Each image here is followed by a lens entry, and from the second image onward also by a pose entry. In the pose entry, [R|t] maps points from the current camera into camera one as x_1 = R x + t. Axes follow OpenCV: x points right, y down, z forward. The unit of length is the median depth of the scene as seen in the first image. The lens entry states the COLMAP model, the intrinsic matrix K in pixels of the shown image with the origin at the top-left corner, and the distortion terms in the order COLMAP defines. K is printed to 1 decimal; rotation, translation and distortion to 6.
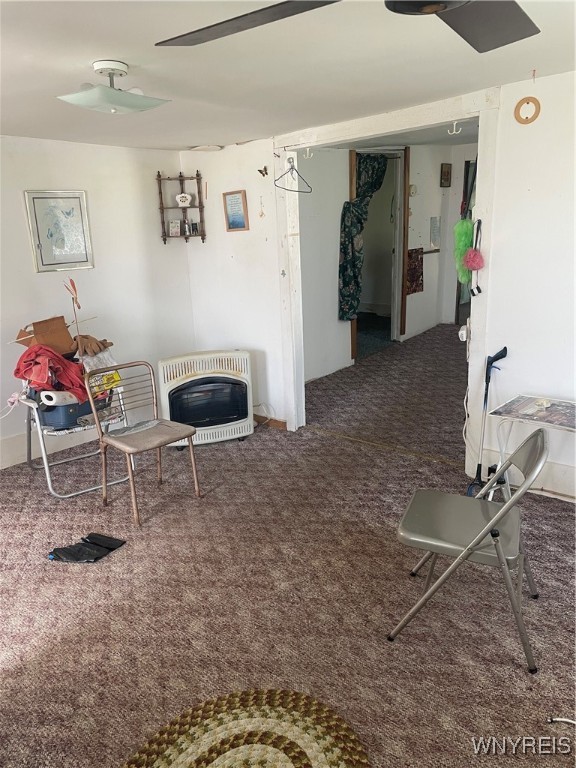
lens RADIAL K [[586.3, 0, 288.7], [0, 586.3, 384.0], [0, 0, 1]] dist [0.080443, -0.106265]
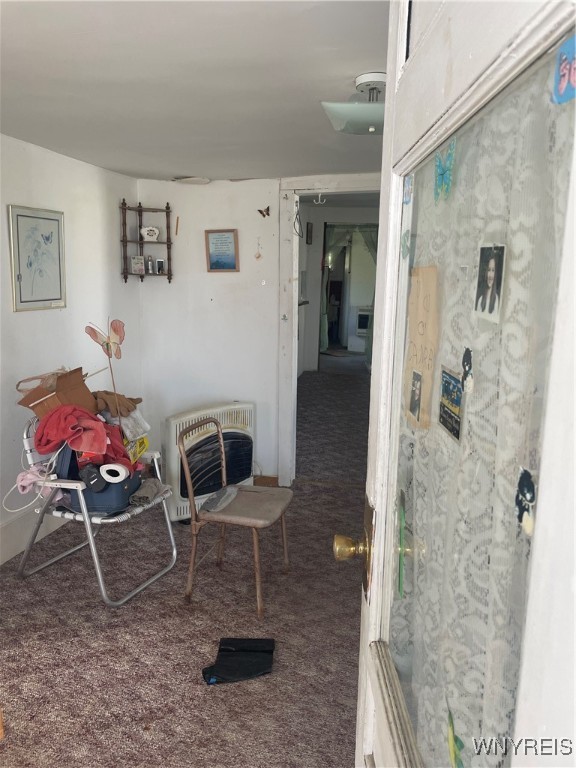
lens RADIAL K [[586.3, 0, 289.1], [0, 586.3, 383.3], [0, 0, 1]] dist [0.080443, -0.106265]
pose [[0.882087, -0.033534, 0.469891, -0.443588], [0.075157, 0.994705, -0.070098, -0.016654], [-0.465052, 0.097148, 0.879937, 0.170681]]
